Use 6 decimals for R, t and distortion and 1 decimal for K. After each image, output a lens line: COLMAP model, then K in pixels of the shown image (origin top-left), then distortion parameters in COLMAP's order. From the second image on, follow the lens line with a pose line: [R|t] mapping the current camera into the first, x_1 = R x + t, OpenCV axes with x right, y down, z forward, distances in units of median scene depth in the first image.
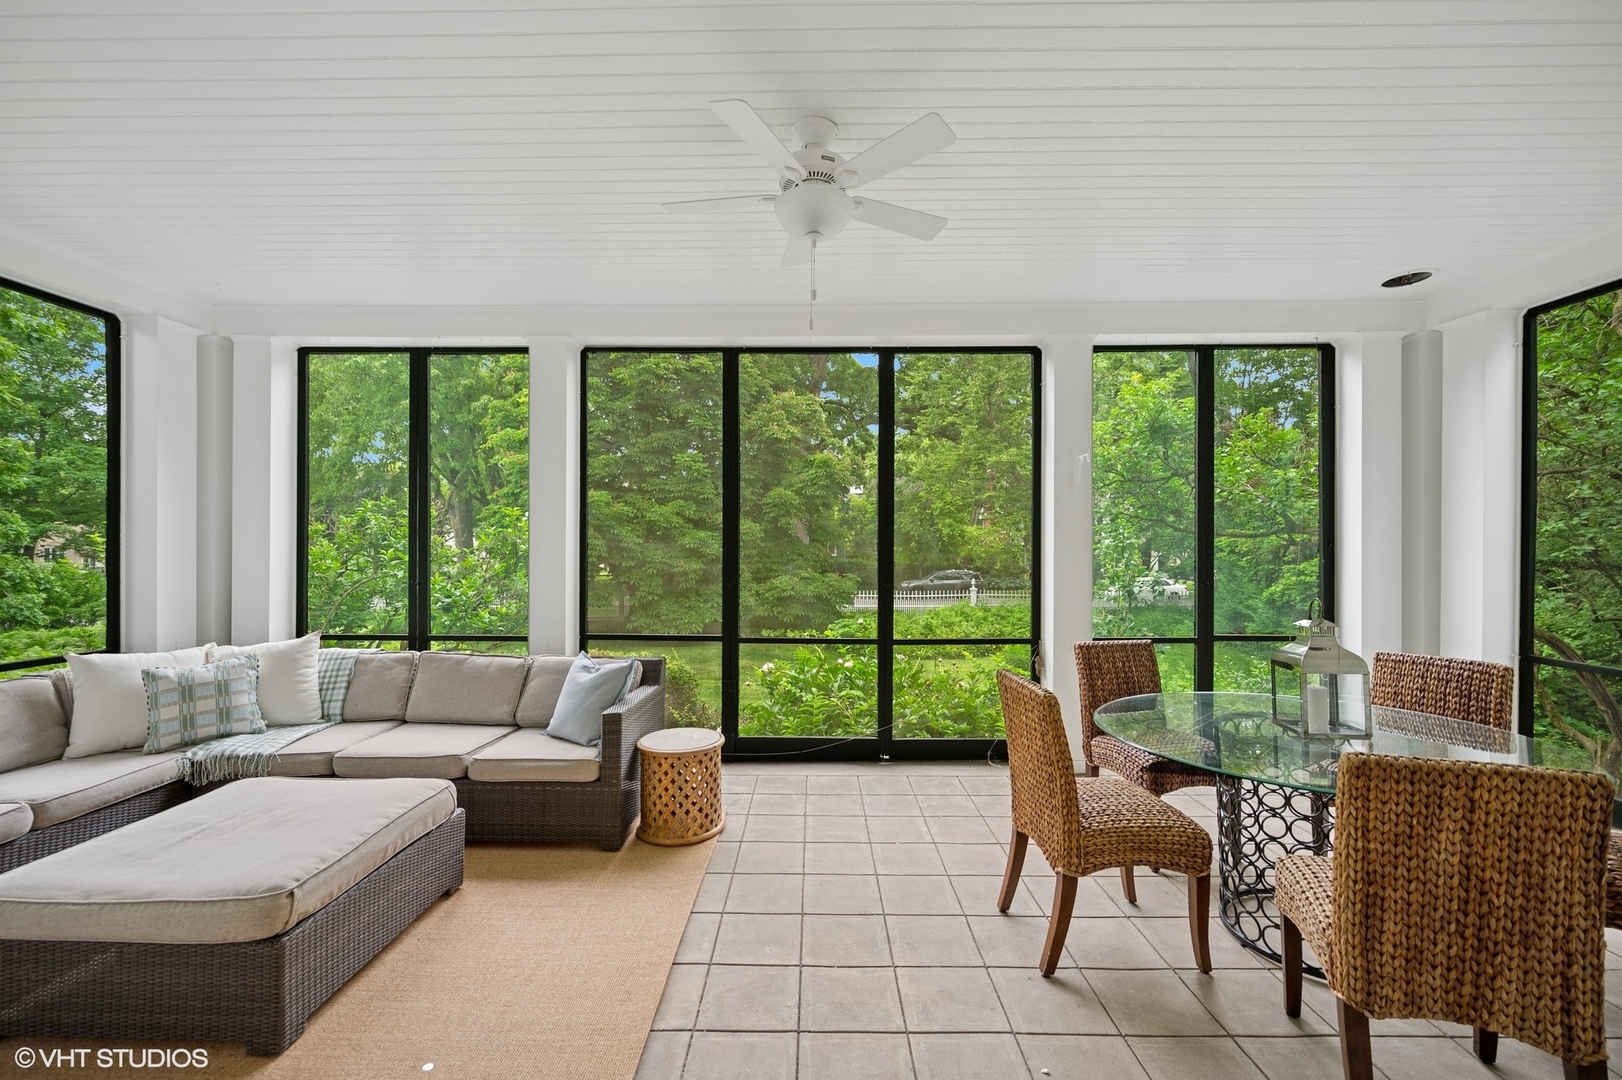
lens RADIAL K [[651.7, 0, 805.8], [0, 651.7, 540.3], [0, 0, 1]] dist [-0.001787, 0.000029]
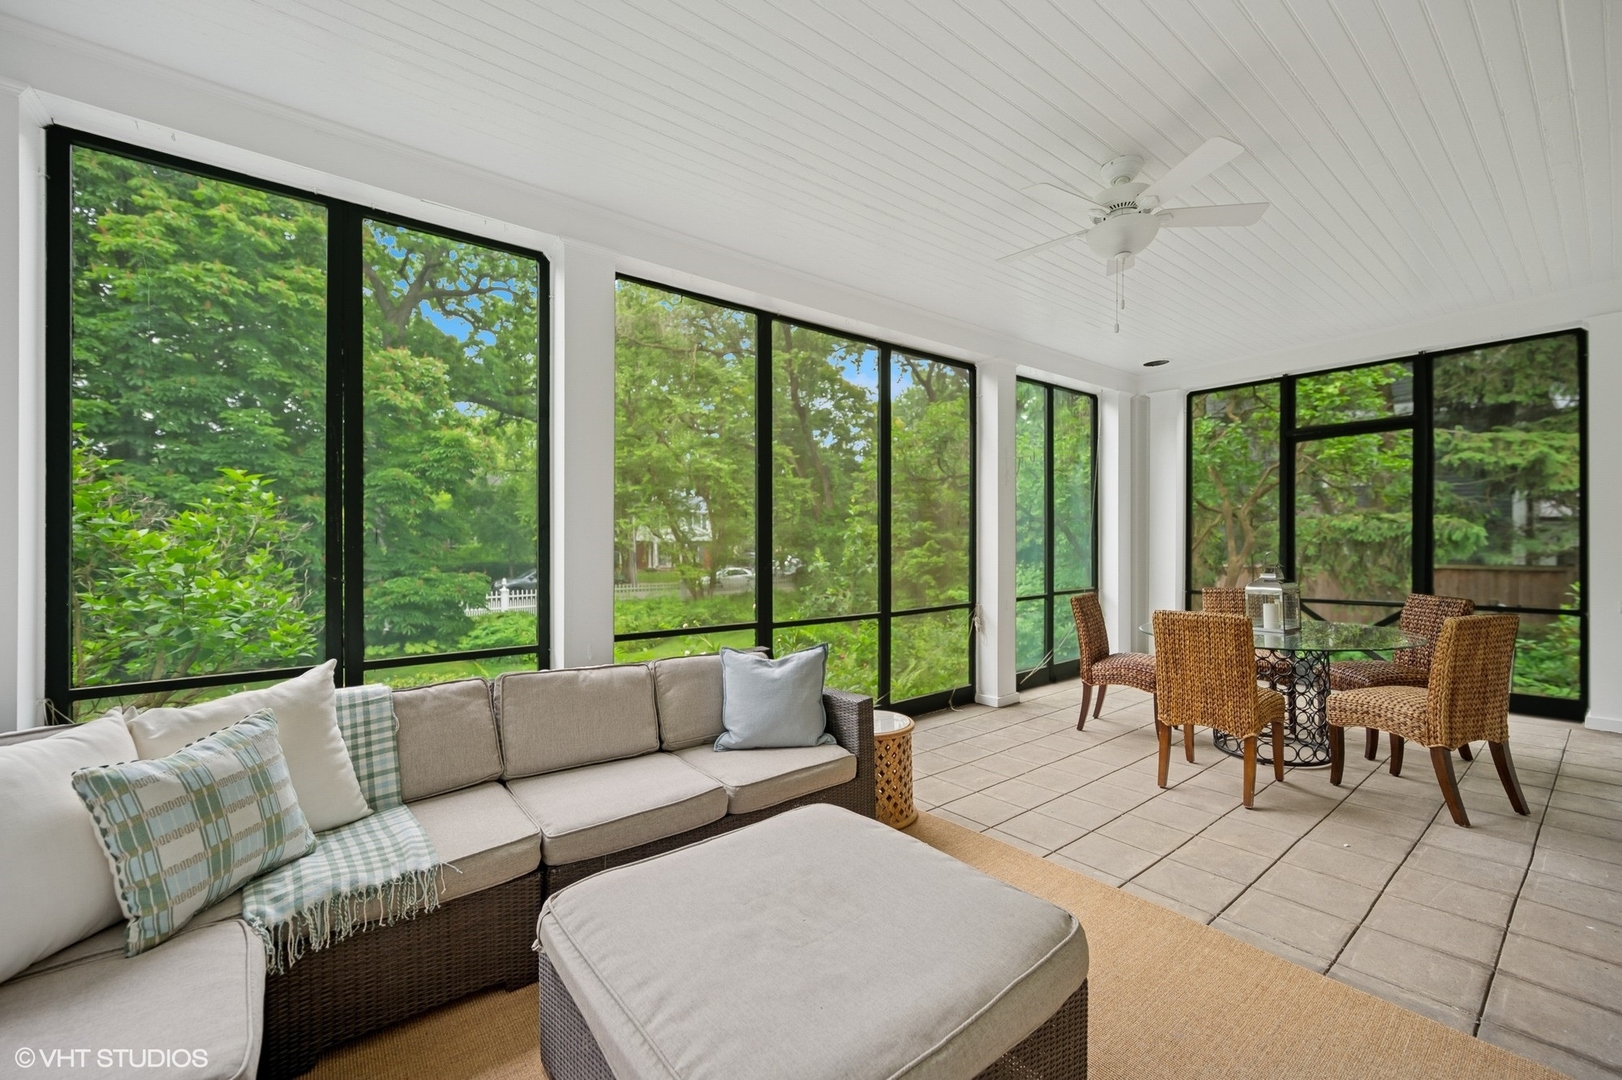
lens RADIAL K [[651.7, 0, 804.5], [0, 651.7, 541.5], [0, 0, 1]] dist [-0.001787, 0.000029]
pose [[0.775052, -0.006225, 0.631867, -0.799969], [0.003078, 0.999977, 0.006077, 0.032794], [-0.631891, -0.002765, 0.775053, 0.296891]]
